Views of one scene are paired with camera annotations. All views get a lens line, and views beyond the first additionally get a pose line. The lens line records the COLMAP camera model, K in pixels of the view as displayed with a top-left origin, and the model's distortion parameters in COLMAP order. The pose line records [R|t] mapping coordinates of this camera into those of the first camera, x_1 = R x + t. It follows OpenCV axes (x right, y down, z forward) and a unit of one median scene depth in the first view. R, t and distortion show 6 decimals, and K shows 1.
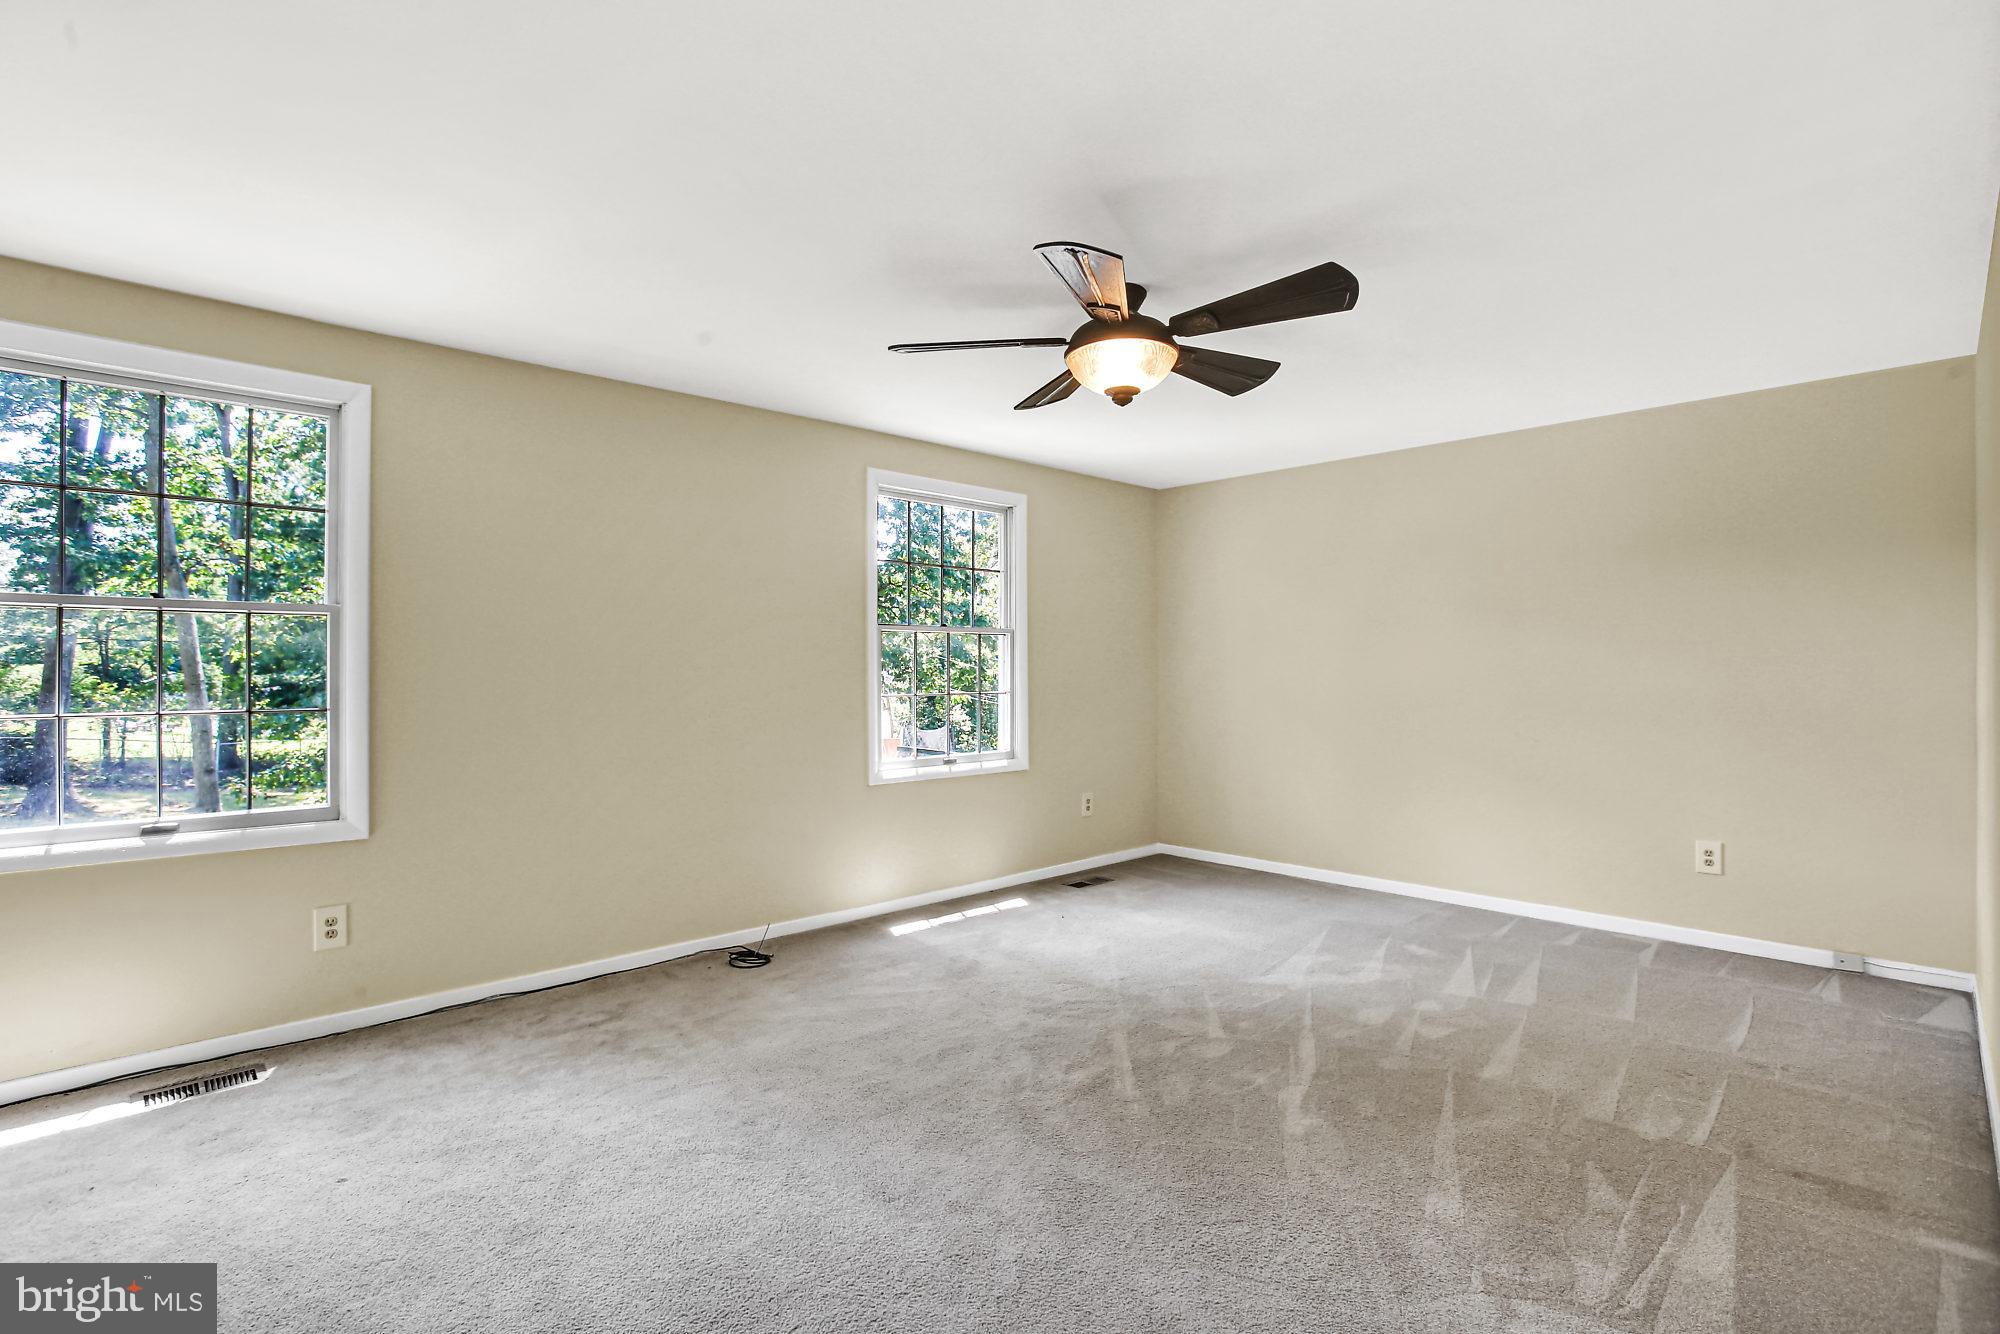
lens RADIAL K [[929.1, 0, 1006.0], [0, 929.1, 658.6], [0, 0, 1]] dist [-0.082345, 0.028402]
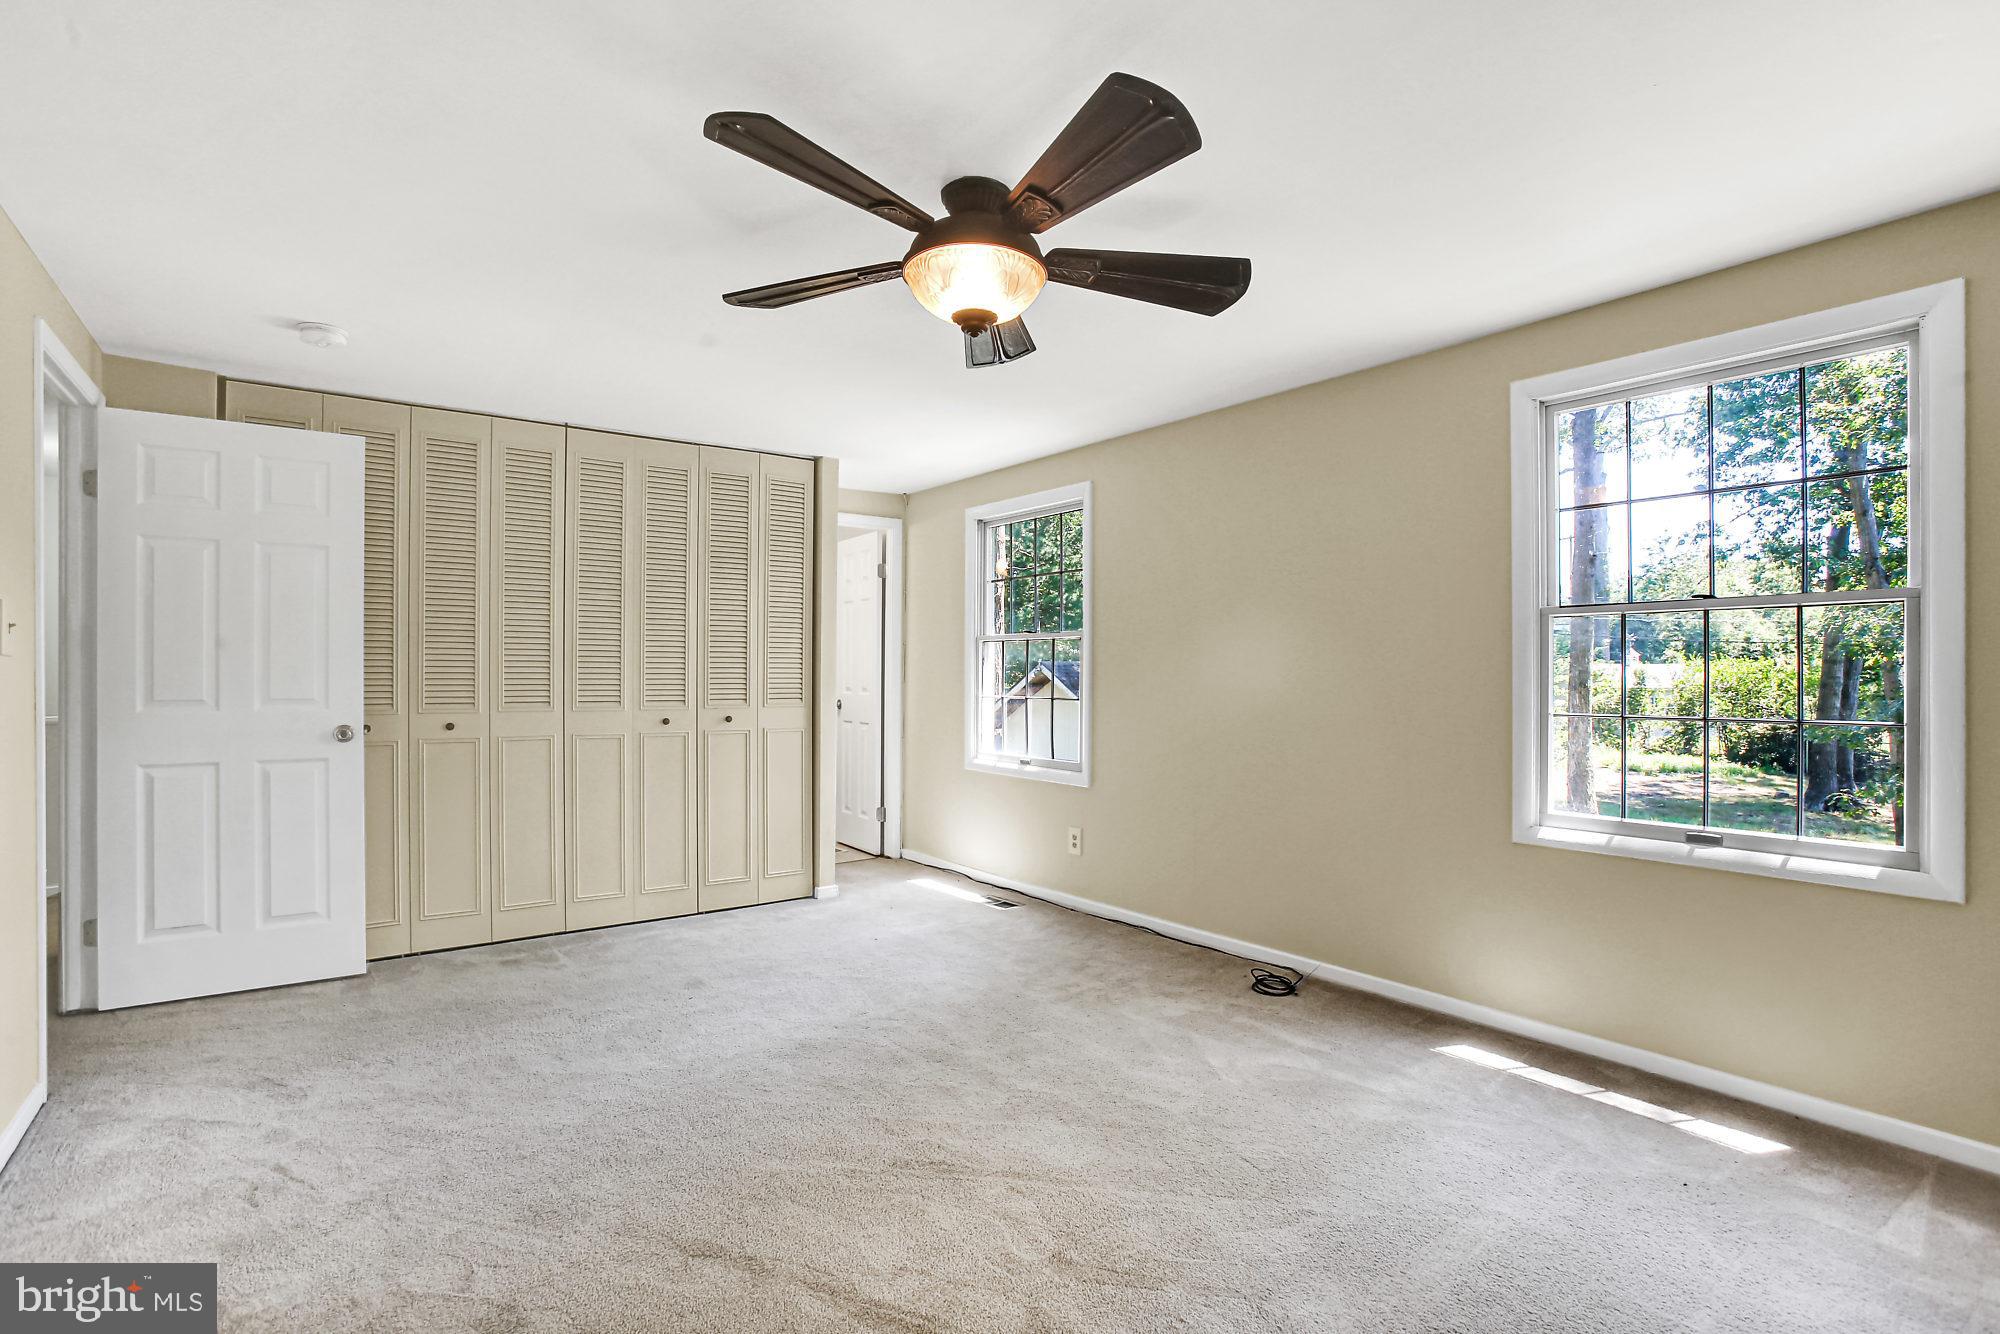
lens RADIAL K [[929.1, 0, 1006.0], [0, 929.1, 658.6], [0, 0, 1]] dist [-0.082345, 0.028402]
pose [[-0.098784, -0.026309, -0.994761, 0.742527], [-0.006798, 0.999645, -0.025763, 0.025435], [0.995086, 0.004217, -0.098928, 0.904708]]
